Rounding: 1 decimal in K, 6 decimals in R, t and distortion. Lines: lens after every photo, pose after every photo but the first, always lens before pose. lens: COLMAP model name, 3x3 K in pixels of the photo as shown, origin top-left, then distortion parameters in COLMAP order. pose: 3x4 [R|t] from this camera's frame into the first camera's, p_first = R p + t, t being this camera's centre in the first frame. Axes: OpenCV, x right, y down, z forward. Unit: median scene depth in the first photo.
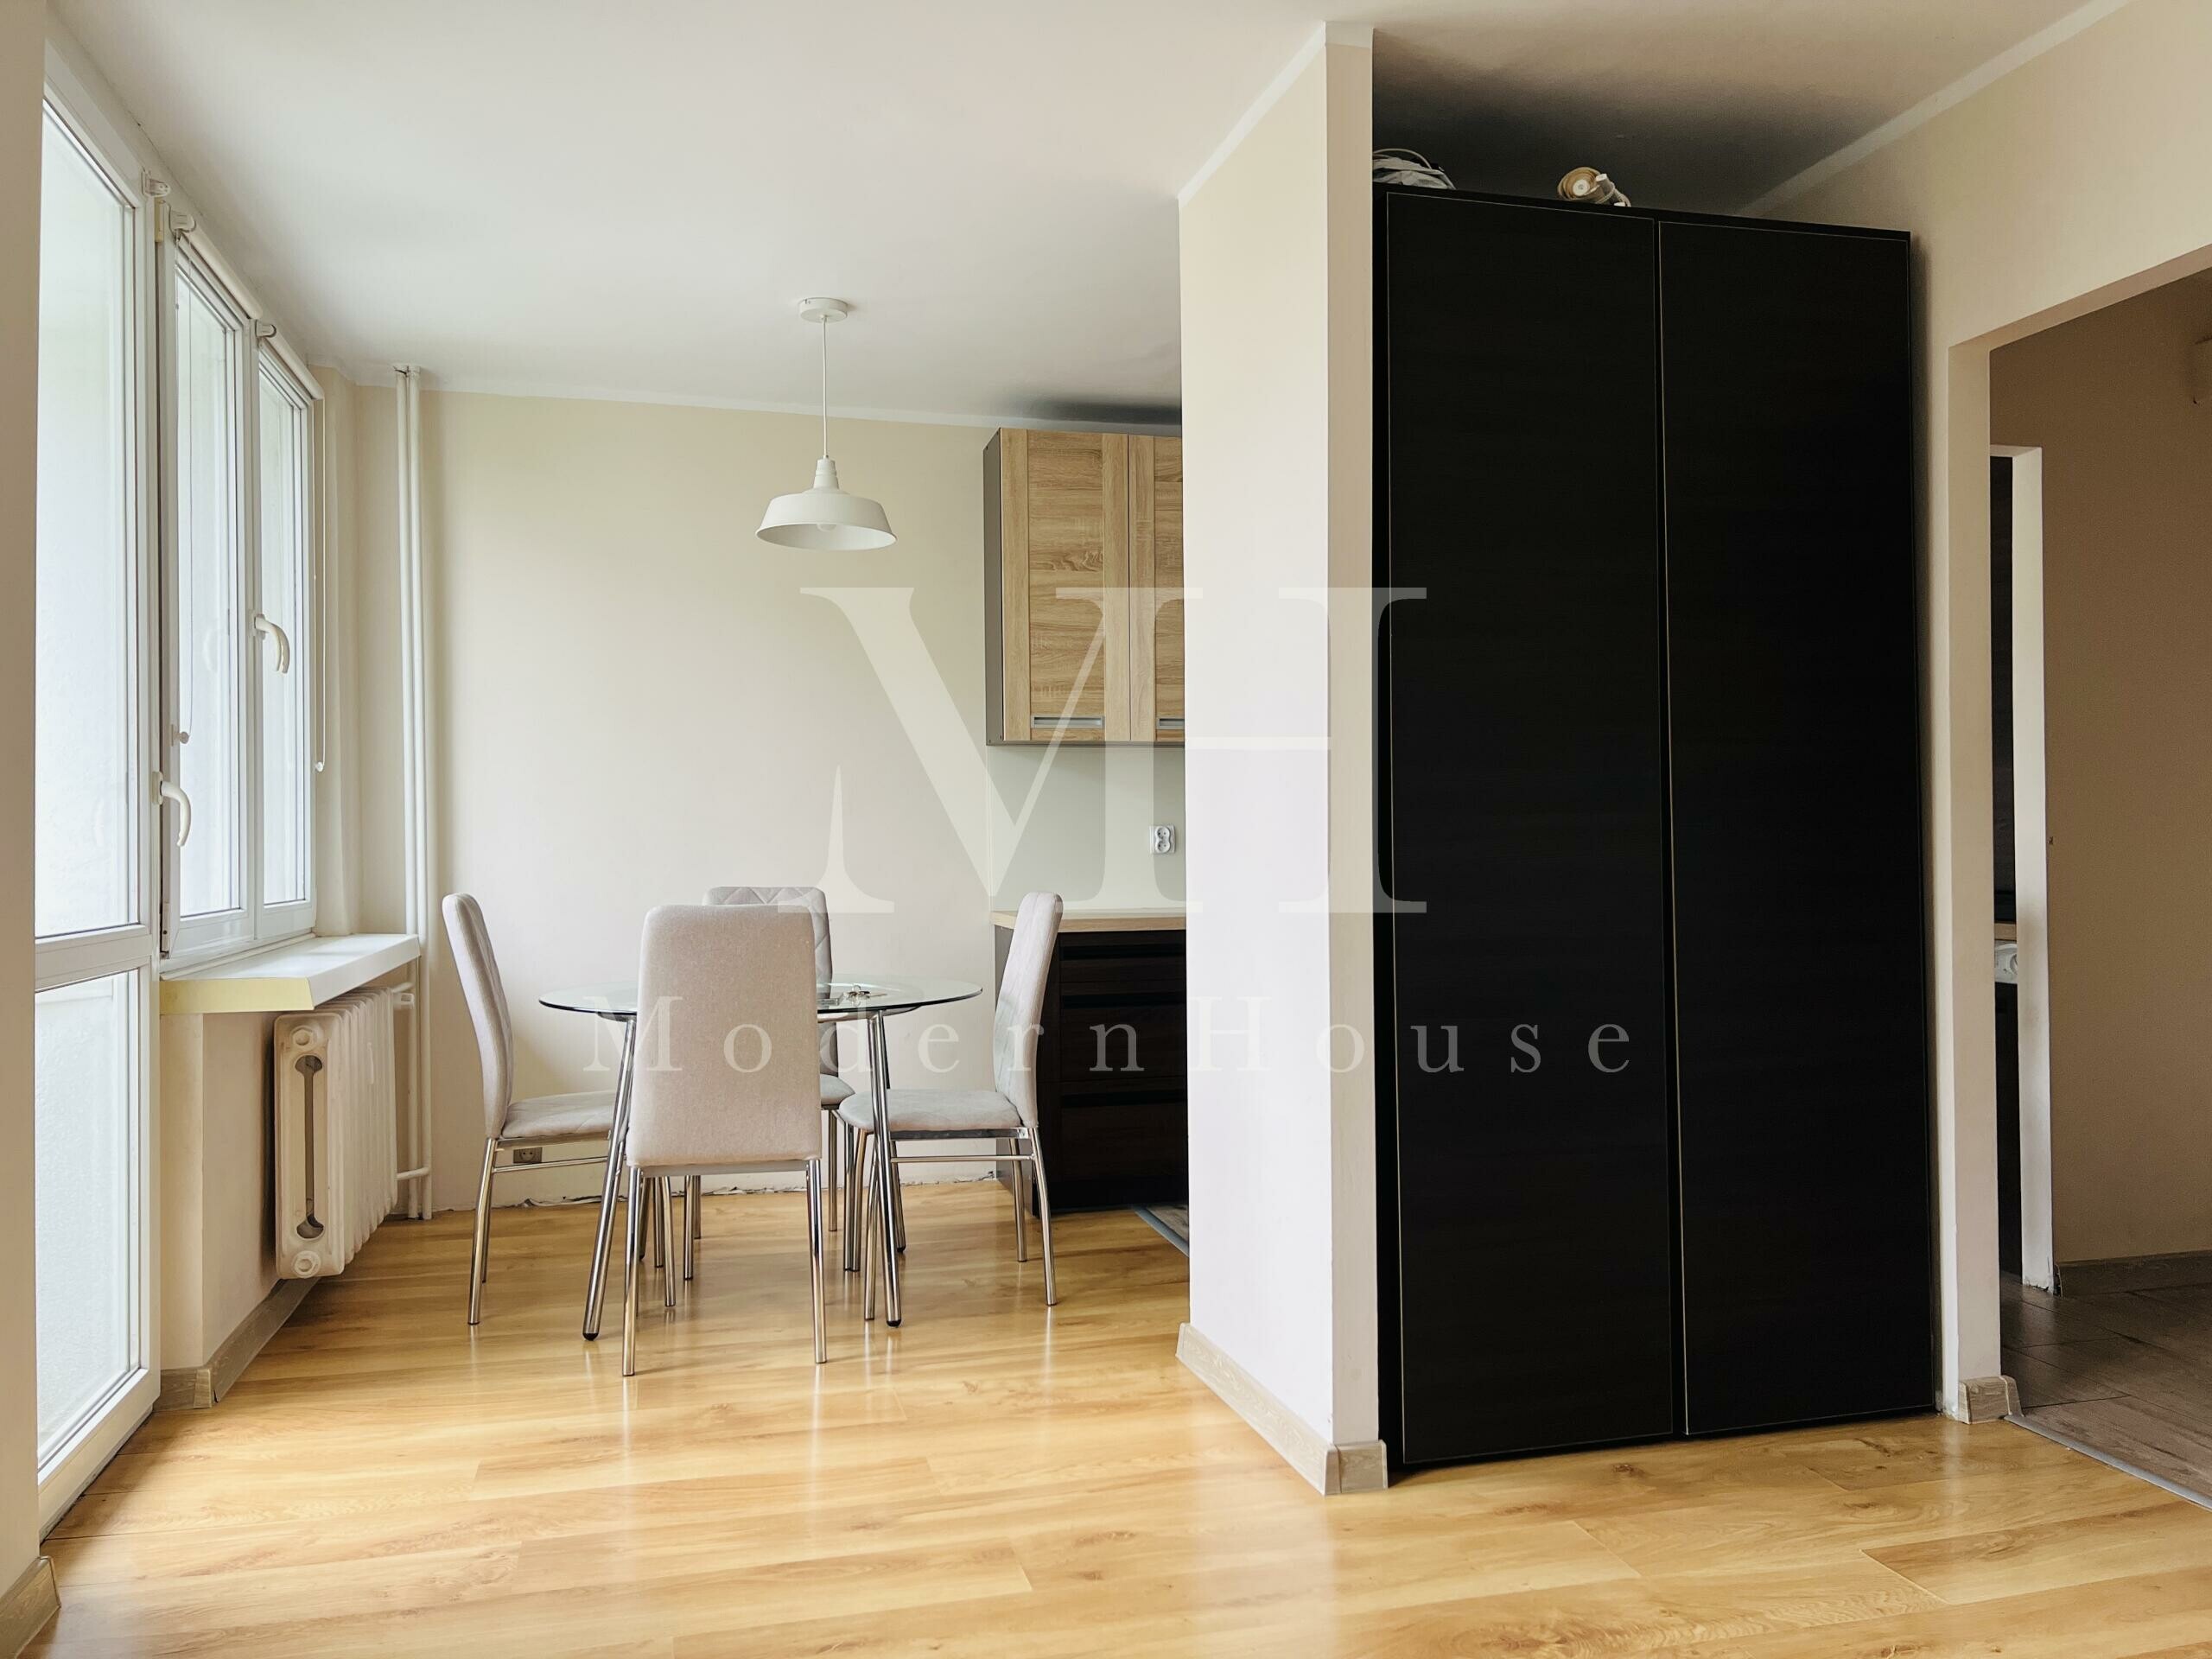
lens RADIAL K [[1648.8, 0, 1114.7], [0, 1648.8, 842.6], [0, 0, 1]] dist [0.073660, -0.073730]
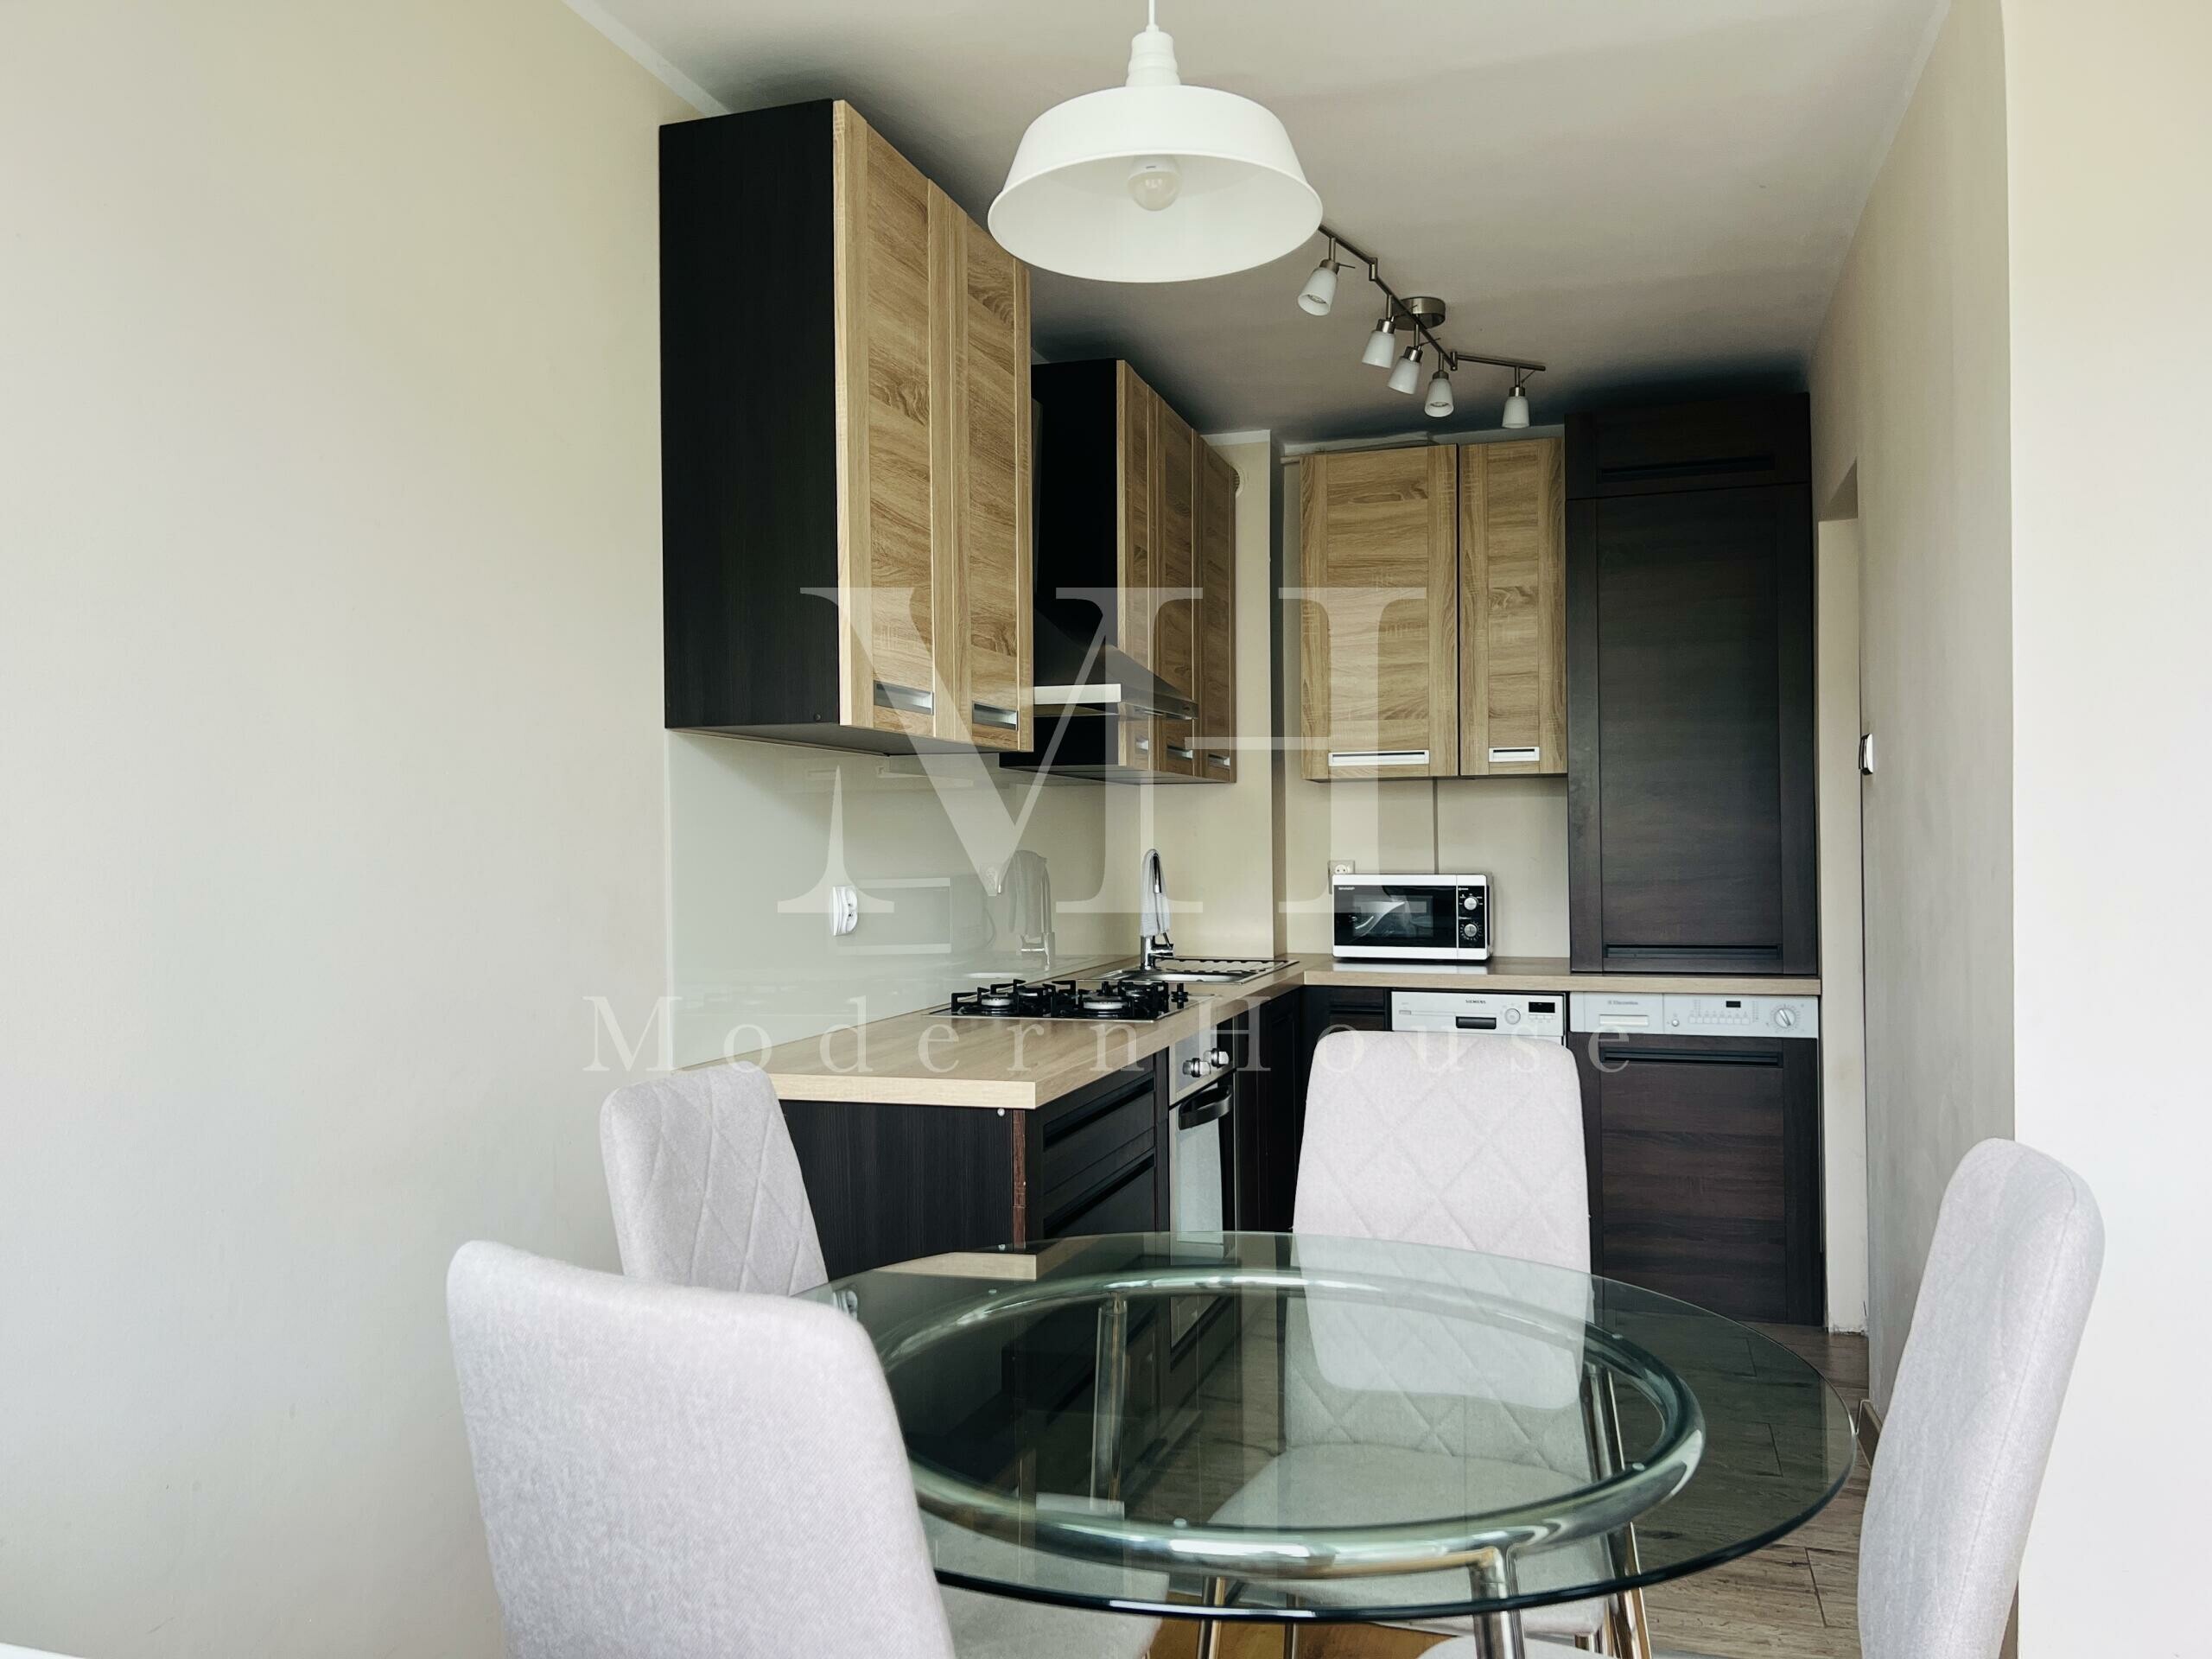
lens RADIAL K [[1654.6, 0, 1096.4], [0, 1654.6, 834.9], [0, 0, 1]] dist [0.113016, -0.203096]
pose [[0.539258, 0.010766, 0.842072, -0.718661], [0.003547, 0.999880, -0.015055, -0.032069], [-0.842133, 0.011105, 0.539155, 1.056111]]
